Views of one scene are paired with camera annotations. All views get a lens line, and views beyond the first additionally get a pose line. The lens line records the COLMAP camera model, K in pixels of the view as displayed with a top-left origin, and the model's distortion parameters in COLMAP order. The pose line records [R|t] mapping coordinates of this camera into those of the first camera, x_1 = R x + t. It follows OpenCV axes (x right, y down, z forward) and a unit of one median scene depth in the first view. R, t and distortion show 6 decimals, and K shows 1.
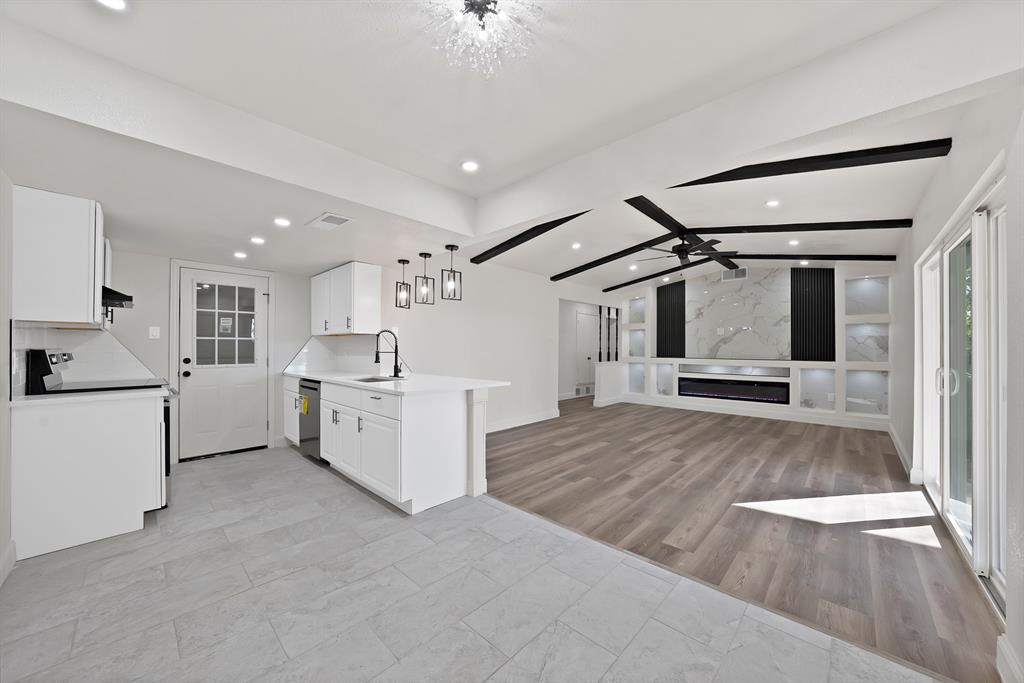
lens RADIAL K [[368.5, 0, 516.8], [0, 368.5, 348.3], [0, 0, 1]] dist [0.000618, 0.000049]
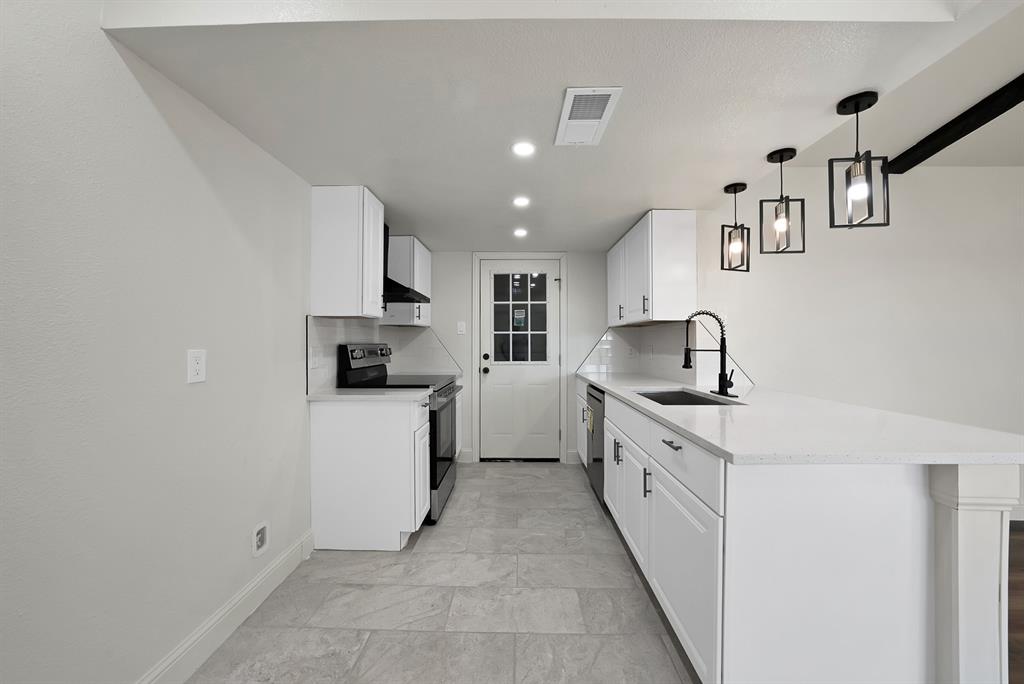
lens RADIAL K [[372.0, 0, 509.5], [0, 372.0, 338.4], [0, 0, 1]] dist [-0.030132, 0.007048]
pose [[0.647934, -0.011494, -0.761610, -0.113017], [0.001432, 0.999903, -0.013872, 0.000131], [0.761695, 0.007898, 0.647887, 0.398861]]
